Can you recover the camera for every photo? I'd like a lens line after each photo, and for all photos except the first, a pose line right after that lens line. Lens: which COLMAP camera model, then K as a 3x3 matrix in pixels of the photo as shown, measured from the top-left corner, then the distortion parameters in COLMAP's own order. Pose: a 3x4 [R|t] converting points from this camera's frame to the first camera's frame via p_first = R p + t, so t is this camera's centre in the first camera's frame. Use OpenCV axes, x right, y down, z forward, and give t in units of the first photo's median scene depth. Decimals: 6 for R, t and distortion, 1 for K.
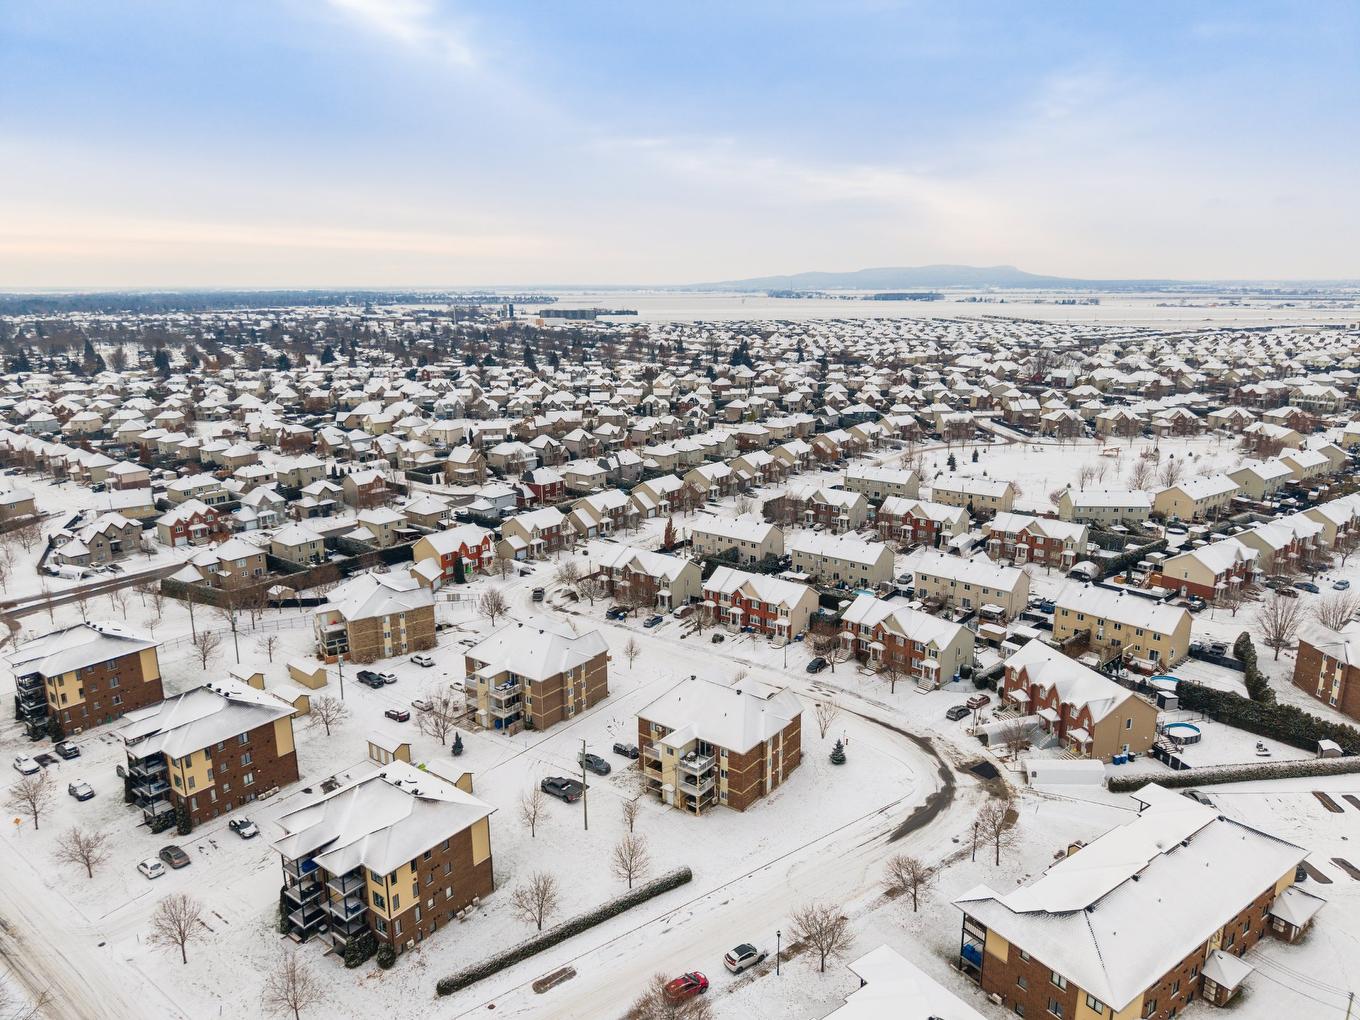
lens RADIAL K [[908.3, 0, 680.0], [0, 908.3, 510.0], [0, 0, 1]] dist [0.075007, -0.106242]
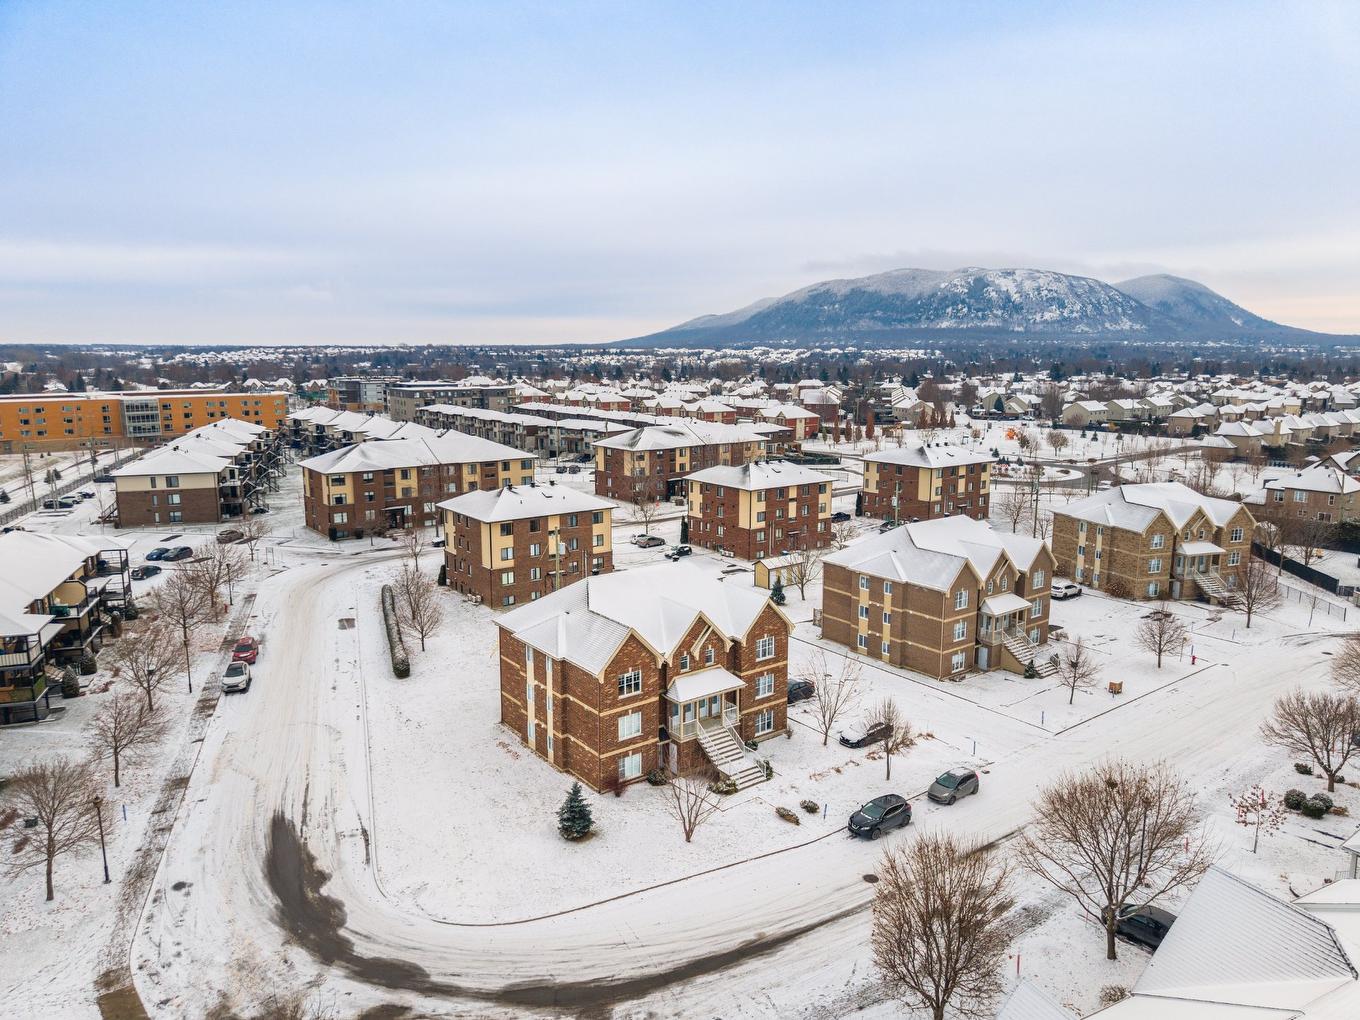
lens RADIAL K [[908.8, 0, 681.9], [0, 908.8, 512.9], [0, 0, 1]] dist [0.041189, -0.046755]
pose [[-0.269500, 0.175028, -0.946961, 0.436341], [-0.236510, 0.941197, 0.241272, 0.013652], [0.933506, 0.288988, -0.212257, 0.882318]]
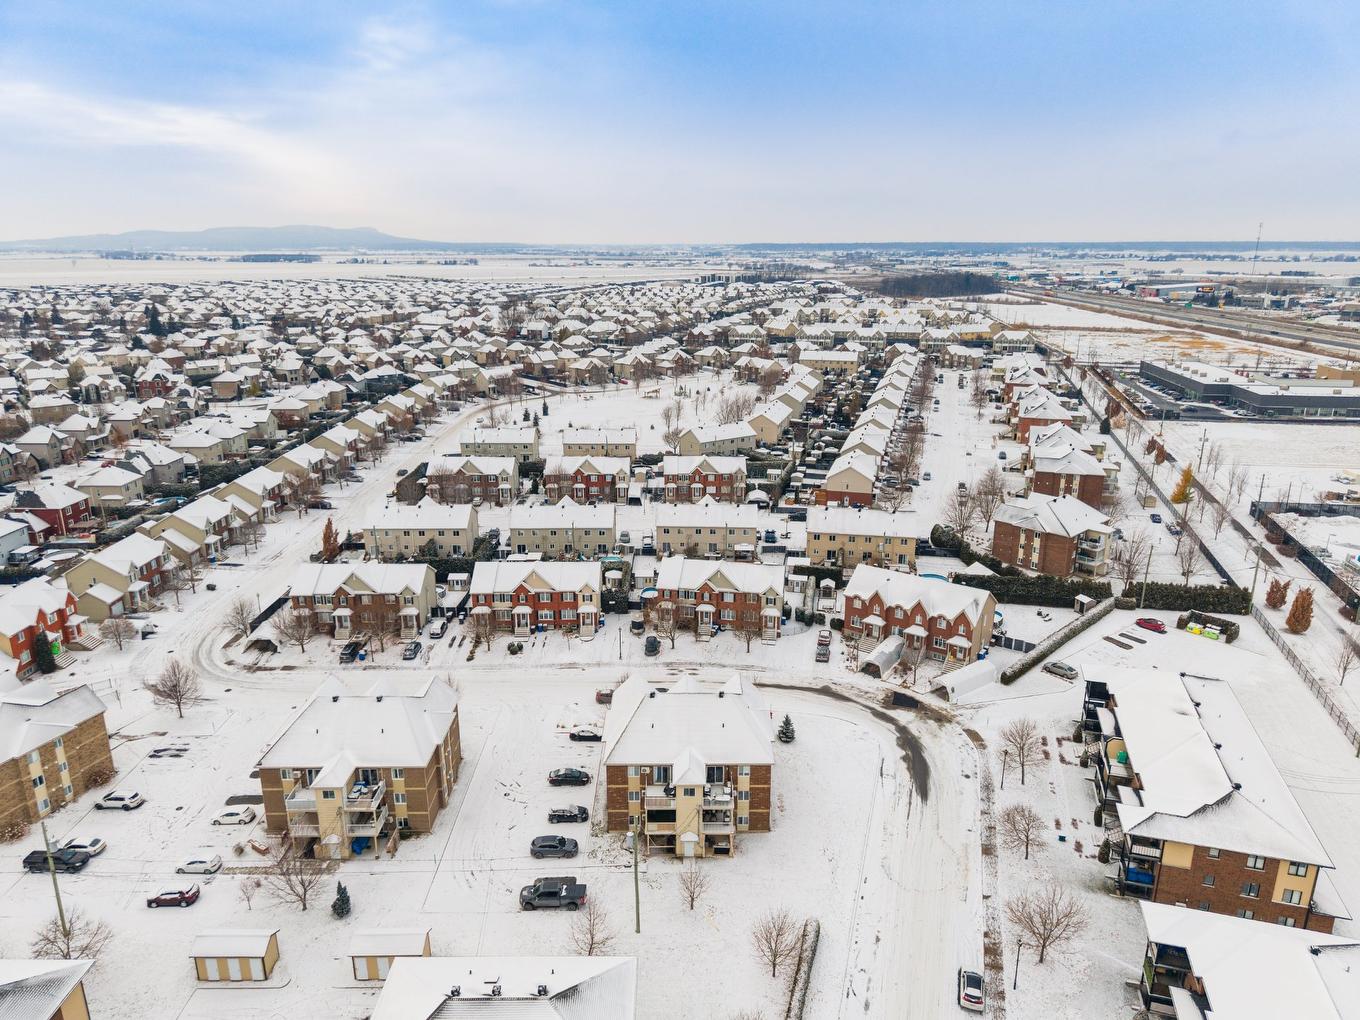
lens RADIAL K [[908.8, 0, 681.9], [0, 908.8, 512.9], [0, 0, 1]] dist [0.041189, -0.046755]
pose [[0.791962, -0.168298, 0.586917, -0.319064], [0.143964, 0.985629, 0.088370, -0.030188], [-0.593356, 0.014509, 0.804810, 0.273509]]
